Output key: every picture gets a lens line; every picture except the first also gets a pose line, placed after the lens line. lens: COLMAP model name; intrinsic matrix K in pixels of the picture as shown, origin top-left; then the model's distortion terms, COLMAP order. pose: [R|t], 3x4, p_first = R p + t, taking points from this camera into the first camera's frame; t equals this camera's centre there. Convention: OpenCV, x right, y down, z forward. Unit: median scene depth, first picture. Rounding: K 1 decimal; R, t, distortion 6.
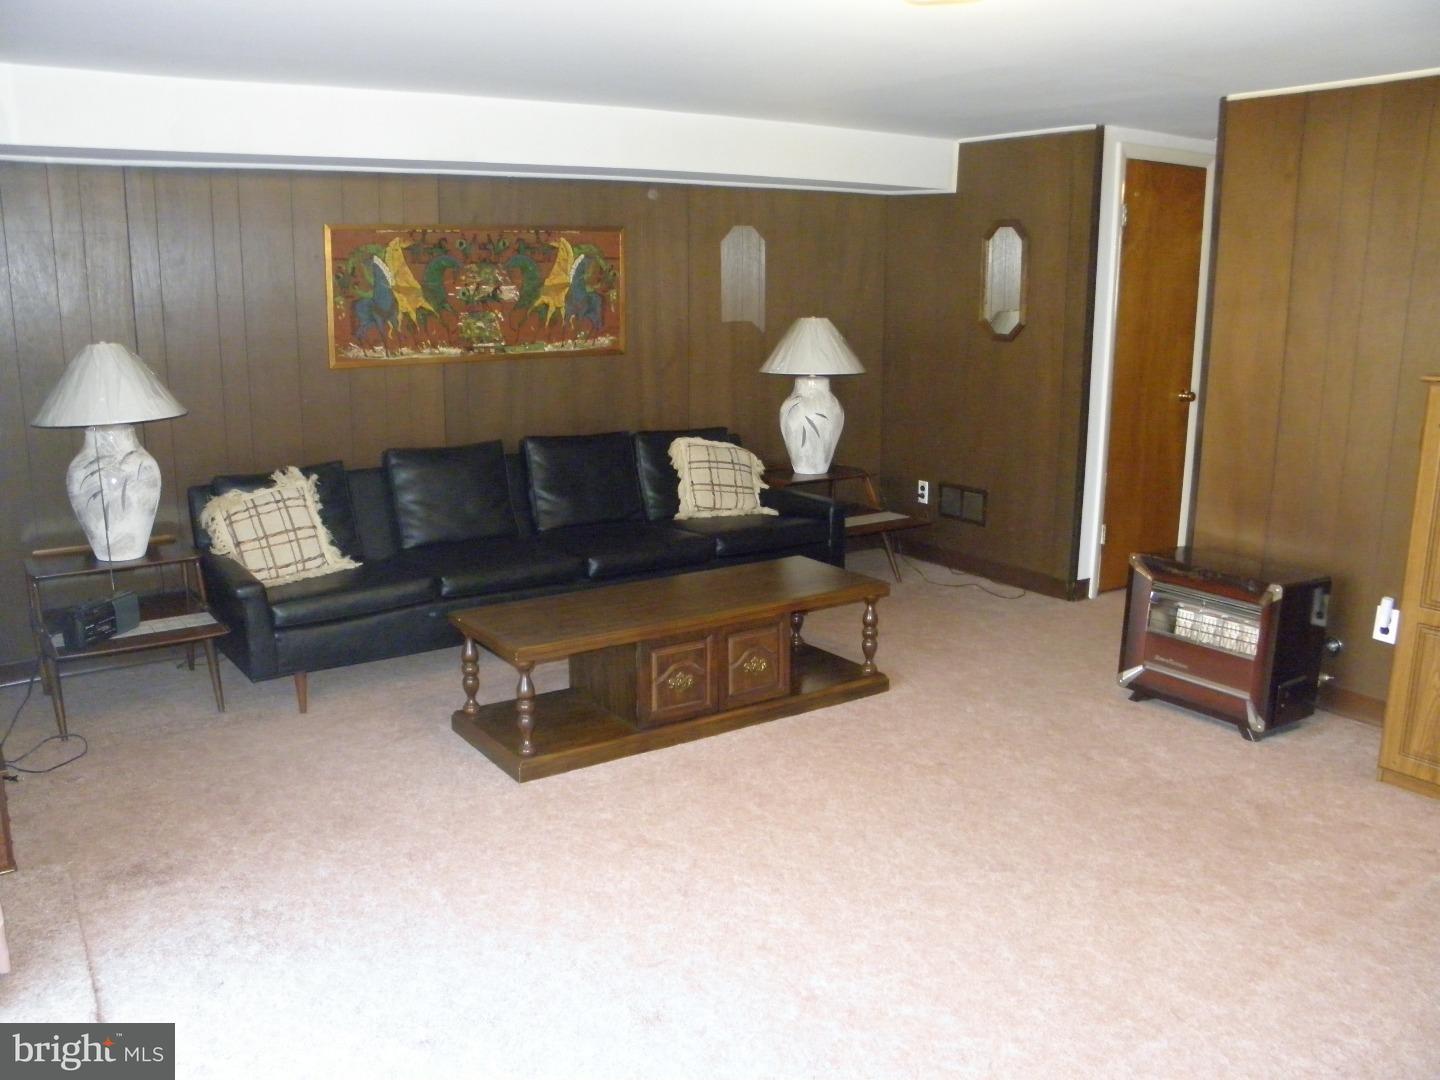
lens RADIAL K [[1198.0, 0, 720.0], [0, 1198.0, 540.0], [0, 0, 1]] dist [-0.212010, 0.229704]
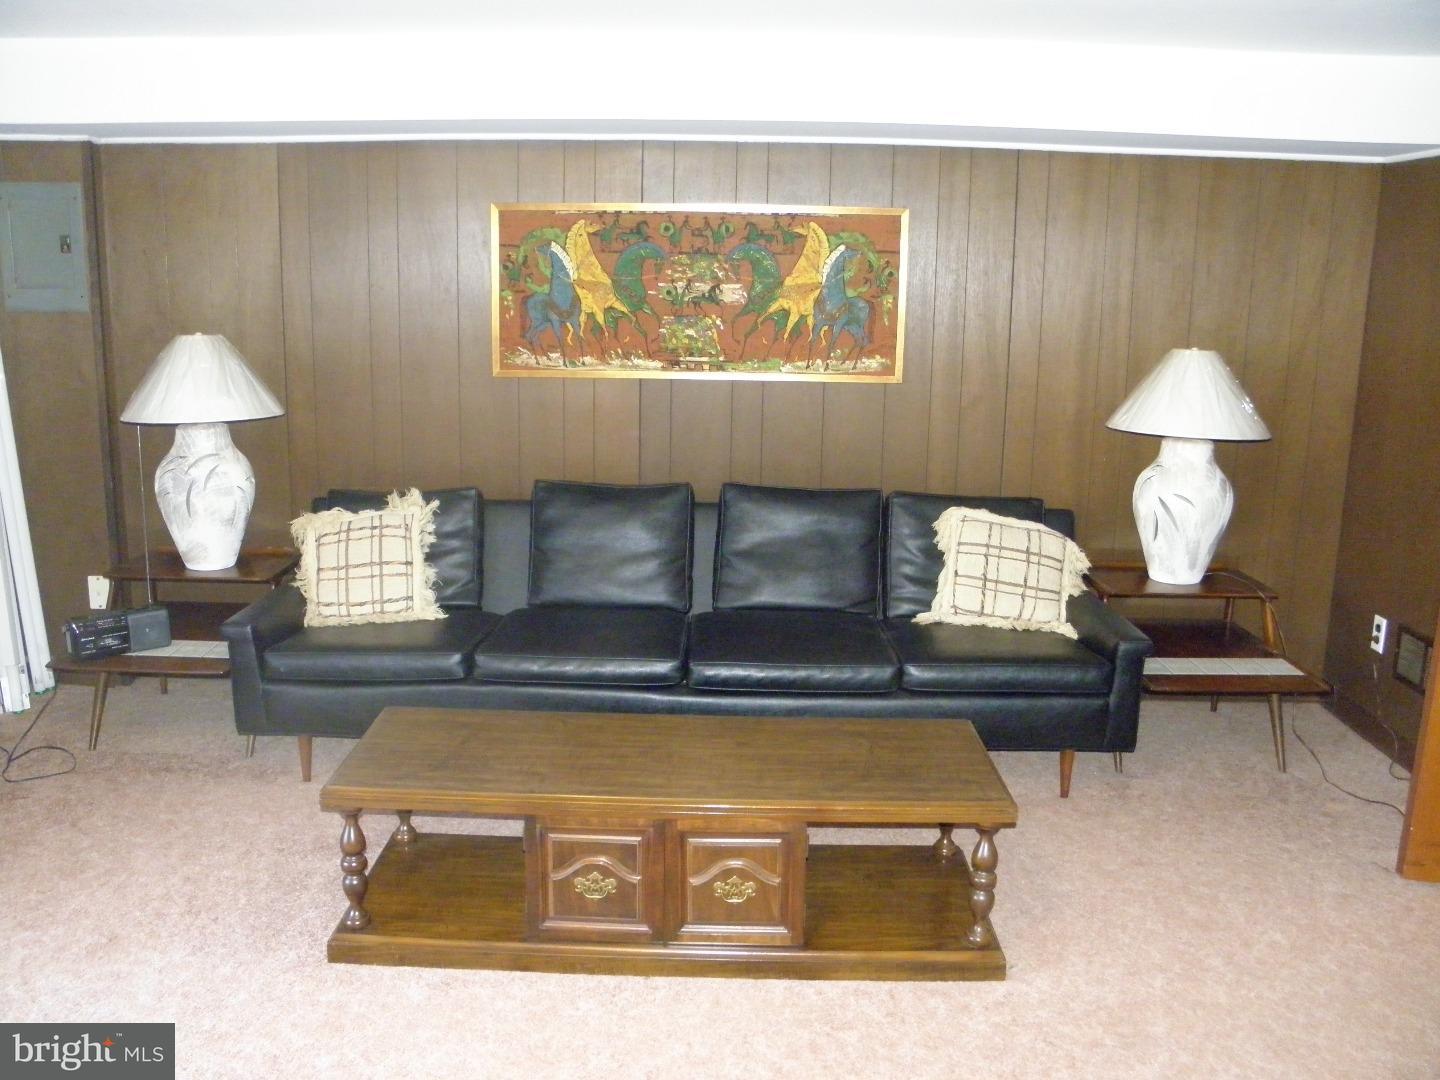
lens RADIAL K [[1198.0, 0, 720.0], [0, 1198.0, 540.0], [0, 0, 1]] dist [-0.212010, 0.229704]
pose [[0.817812, 0.132466, -0.560032, 0.277104], [-0.139066, 0.989796, 0.031041, -0.076208], [0.558430, 0.052496, 0.827889, 0.378139]]
